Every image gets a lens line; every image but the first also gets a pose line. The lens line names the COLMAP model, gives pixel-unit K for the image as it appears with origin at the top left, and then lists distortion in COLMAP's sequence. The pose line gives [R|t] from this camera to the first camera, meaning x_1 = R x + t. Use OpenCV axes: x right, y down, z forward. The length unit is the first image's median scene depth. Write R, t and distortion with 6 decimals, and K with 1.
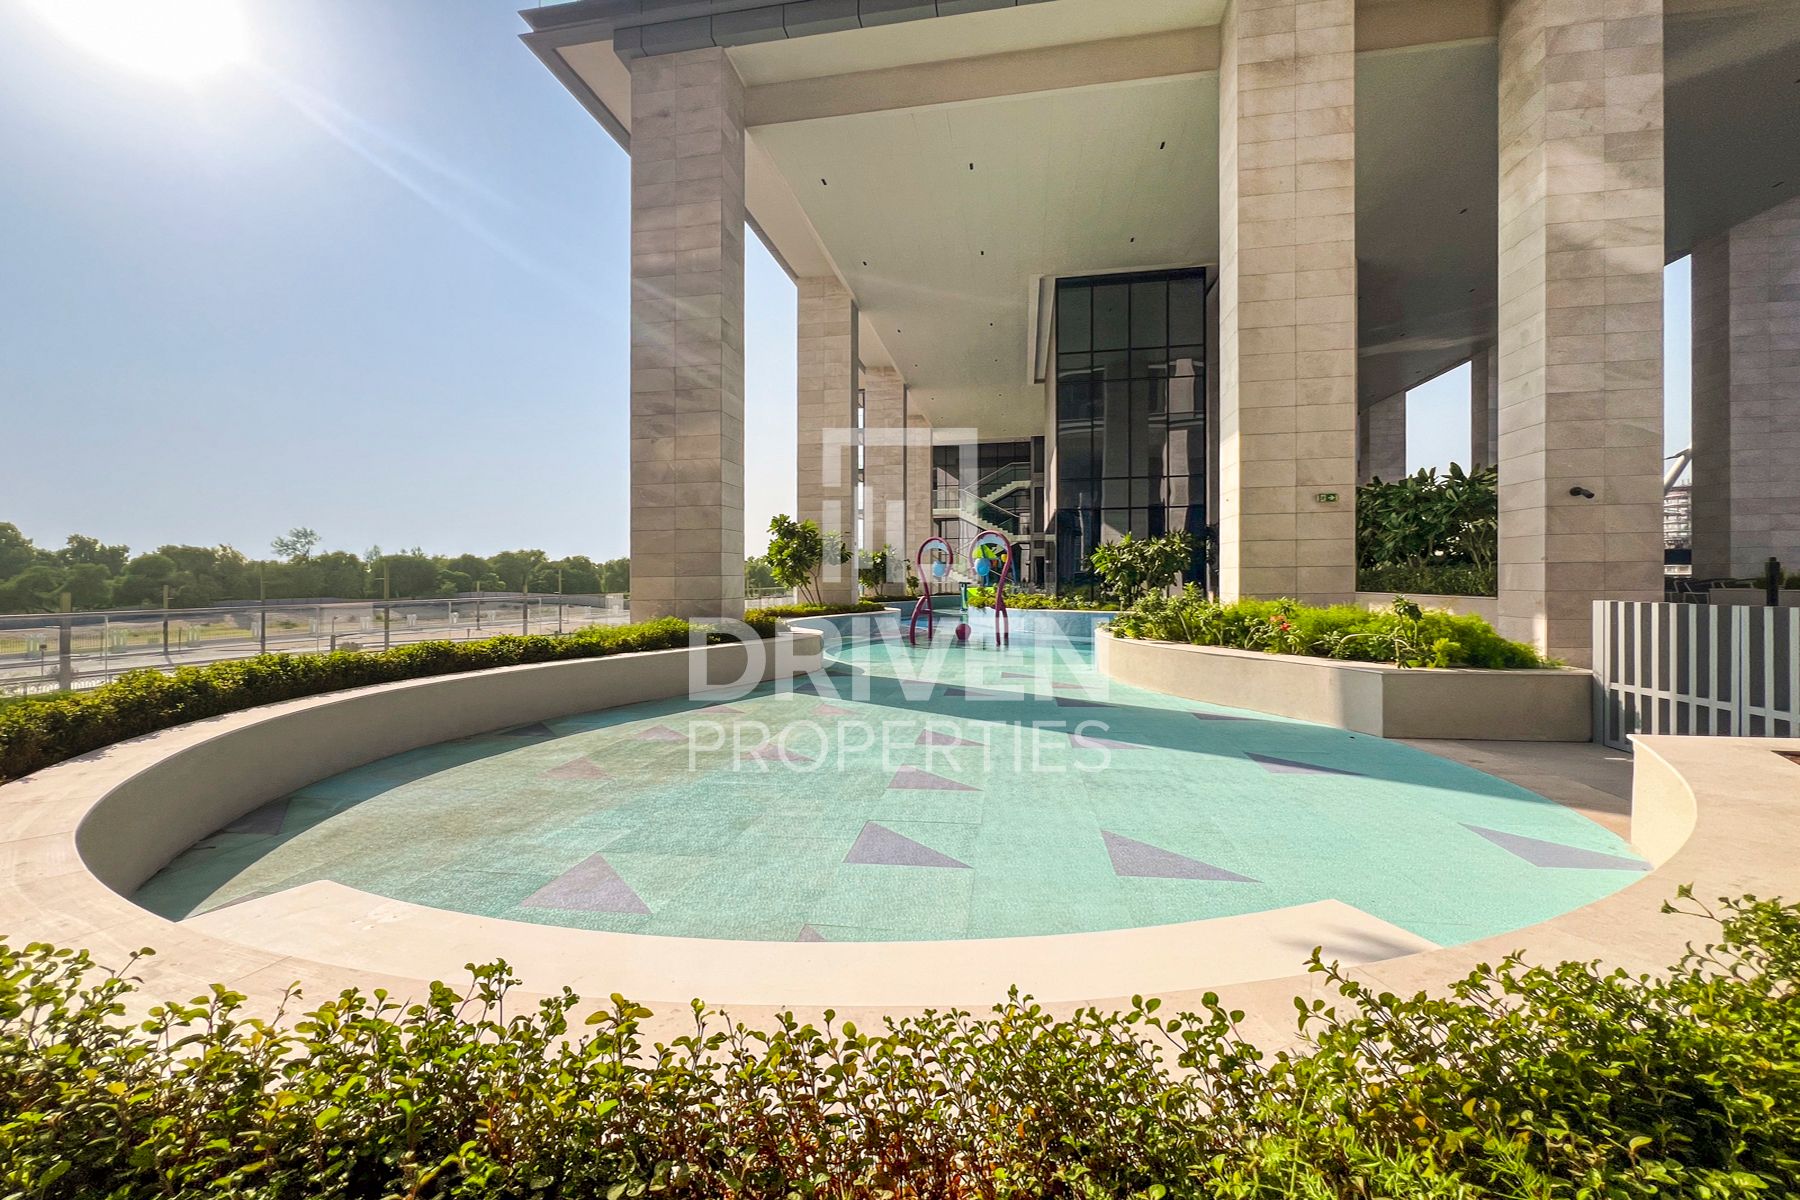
lens RADIAL K [[726.0, 0, 903.5], [0, 726.0, 592.9], [0, 0, 1]] dist [0.000165, -0.000310]
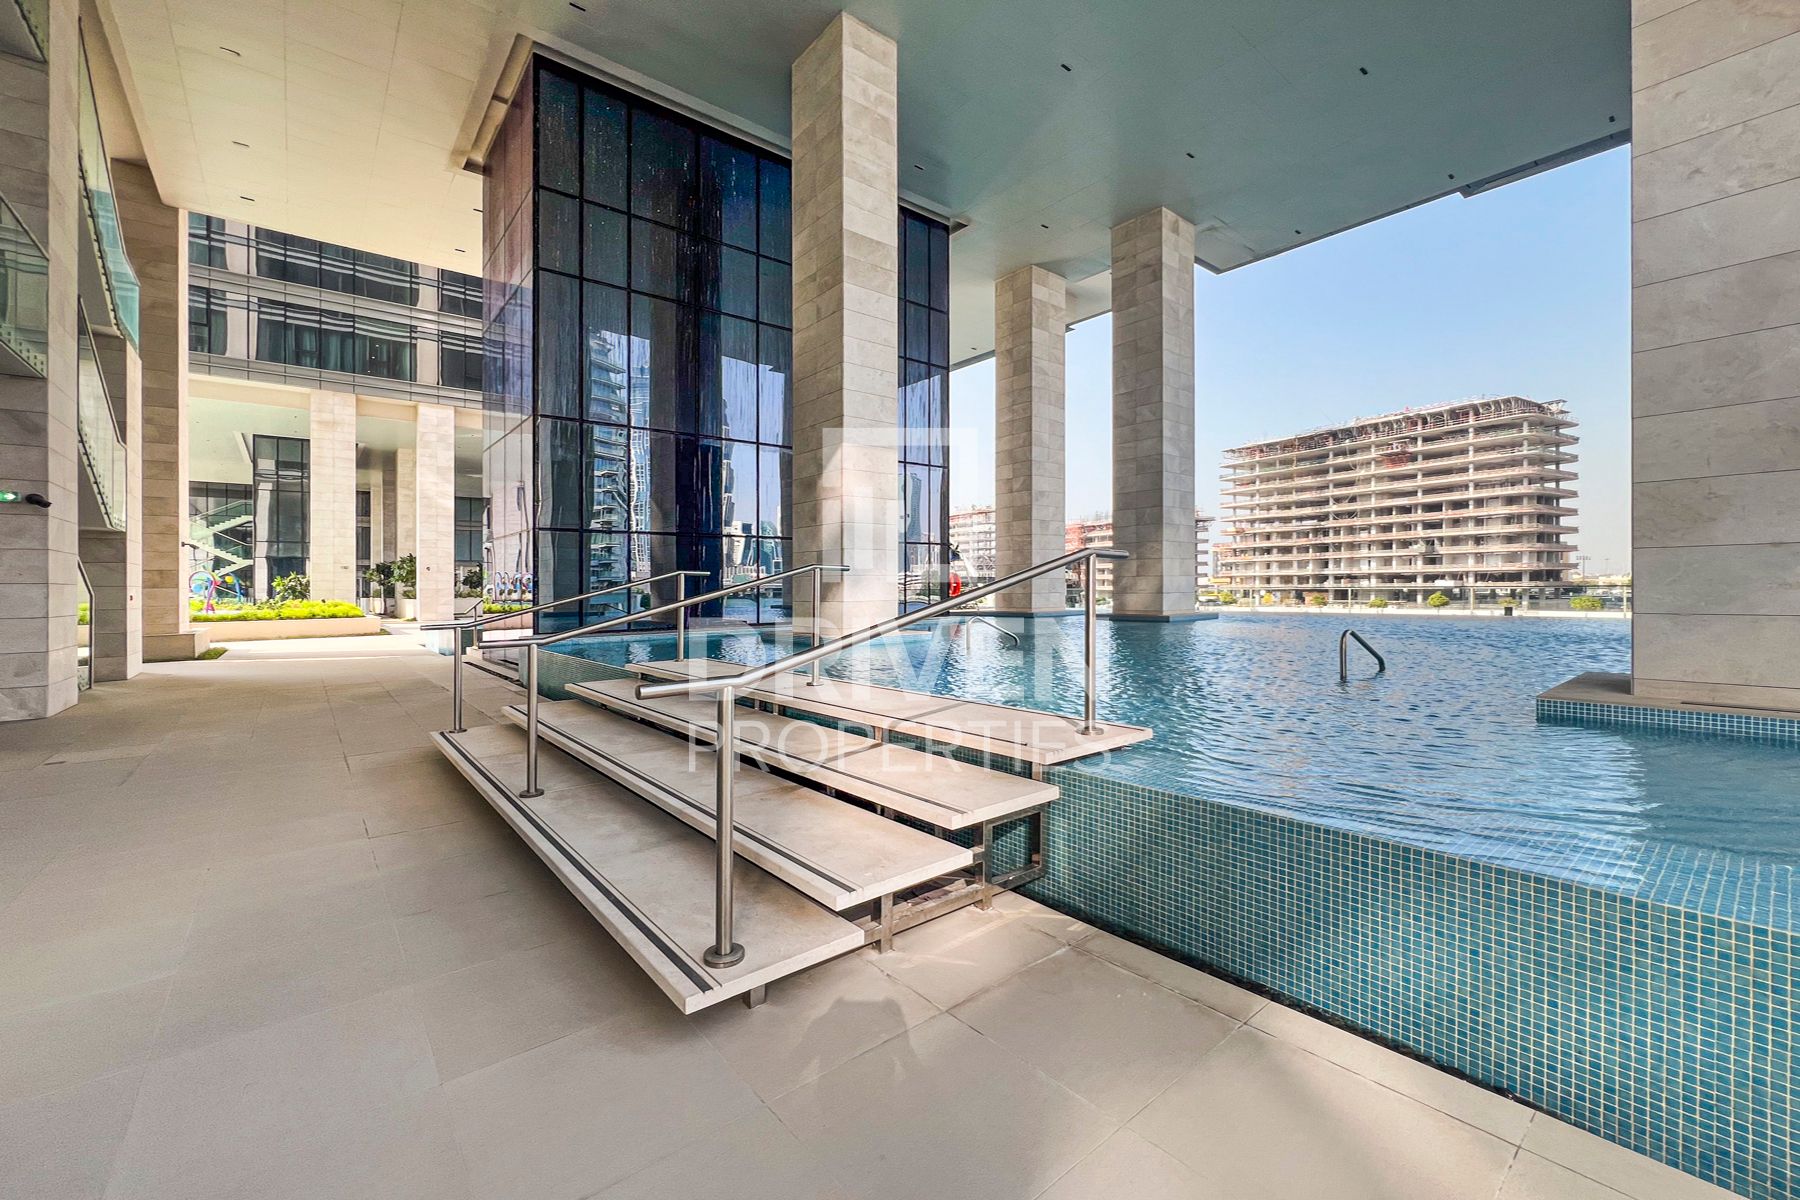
lens RADIAL K [[726.0, 0, 895.3], [0, 726.0, 593.5], [0, 0, 1]] dist [0.000165, -0.000310]
pose [[0.634436, -0.010336, 0.772906, -0.331589], [0.017980, 0.999837, -0.001387, 0.027737], [-0.772766, 0.014777, 0.634519, -2.787324]]
